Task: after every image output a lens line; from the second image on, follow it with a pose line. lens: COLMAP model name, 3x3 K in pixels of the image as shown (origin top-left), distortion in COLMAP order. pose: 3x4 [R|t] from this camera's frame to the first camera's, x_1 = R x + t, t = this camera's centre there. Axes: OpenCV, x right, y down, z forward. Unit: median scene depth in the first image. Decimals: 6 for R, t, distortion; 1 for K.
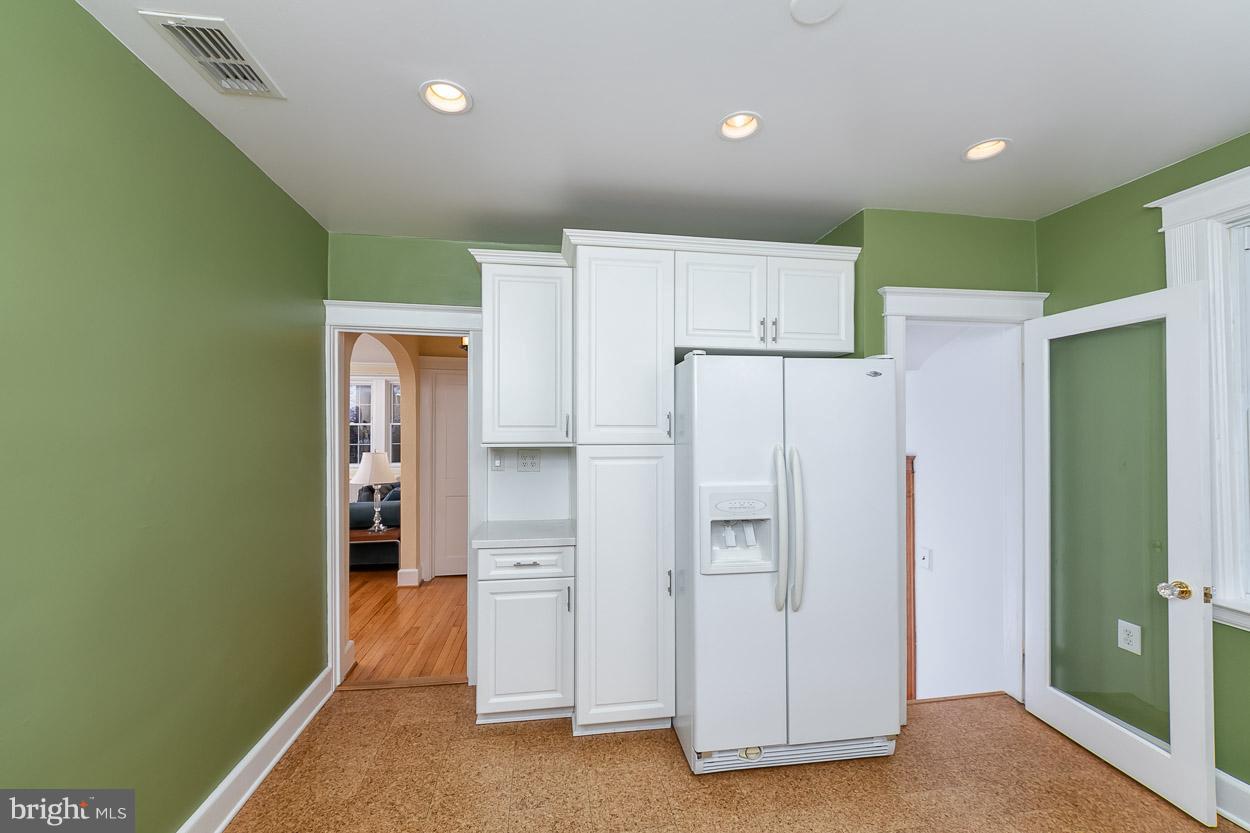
lens RADIAL K [[478.4, 0, 625.0], [0, 478.4, 426.5], [0, 0, 1]] dist [-0.000761, -0.000595]
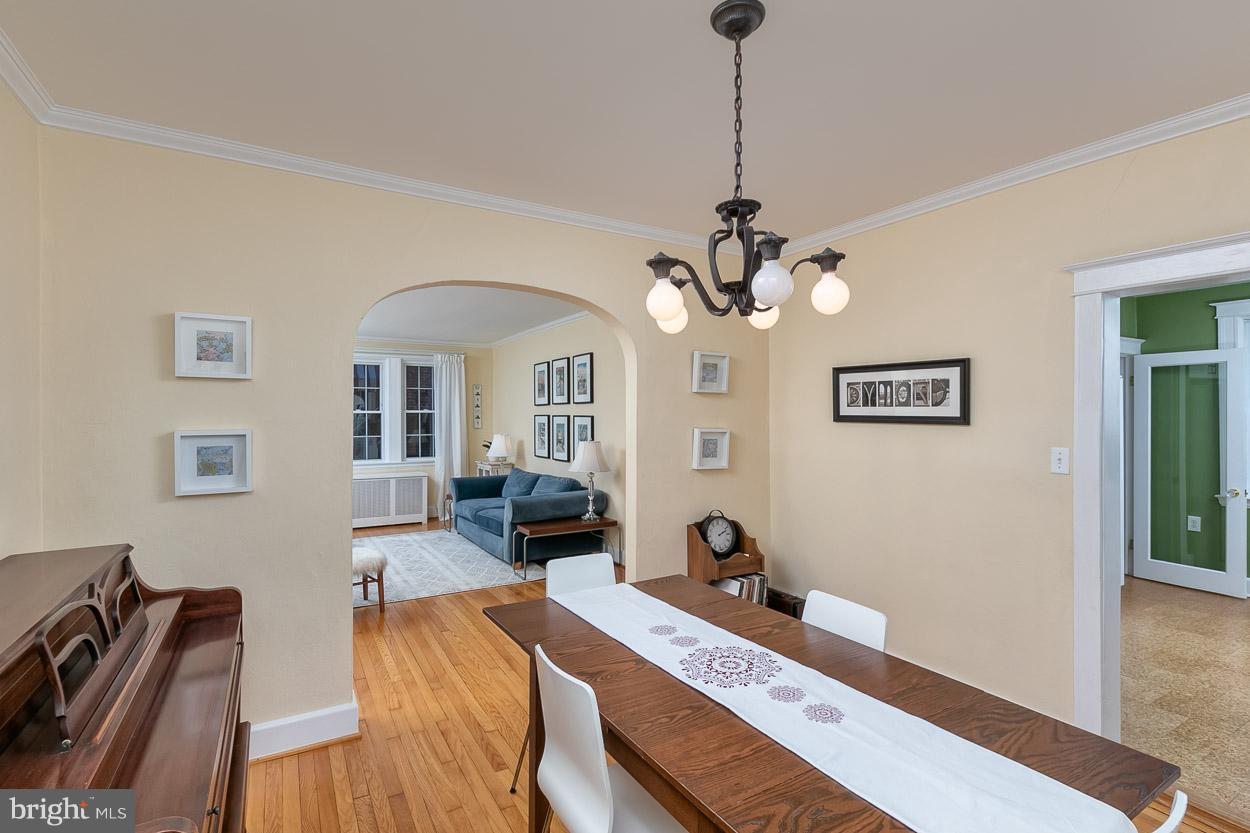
lens RADIAL K [[576.1, 0, 626.2], [0, 576.1, 422.9], [0, 0, 1]] dist [-0.002124, -0.000165]
pose [[0.923575, -0.001360, 0.383415, -1.941254], [-0.002806, 0.999943, 0.010304, 0.011961], [-0.383407, -0.010593, 0.923519, -0.265691]]
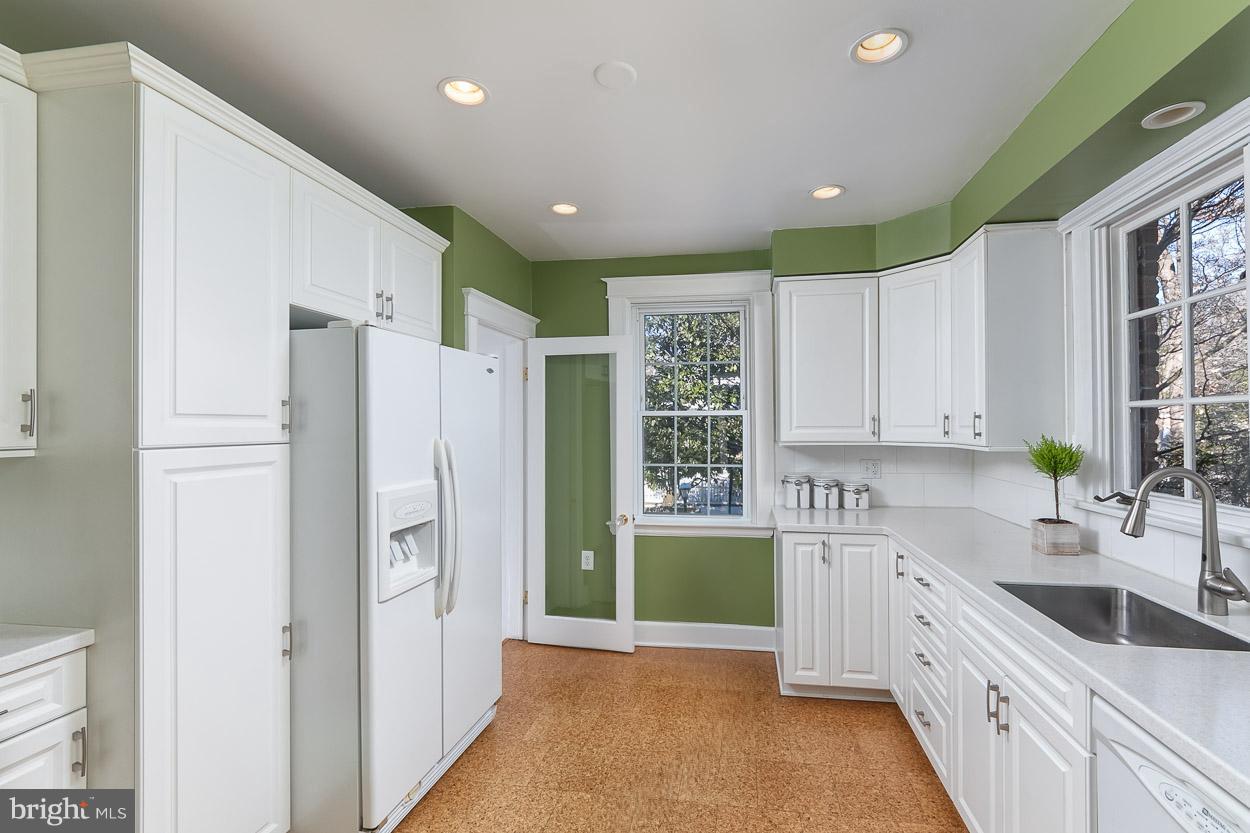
lens RADIAL K [[569.5, 0, 627.7], [0, 569.5, 421.8], [0, 0, 1]] dist [0.002047, 0.000496]
pose [[0.333824, 0.004523, 0.942624, -0.582843], [-0.007149, 0.999972, -0.002267, 0.005182], [-0.942608, -0.005982, 0.333847, 0.278943]]
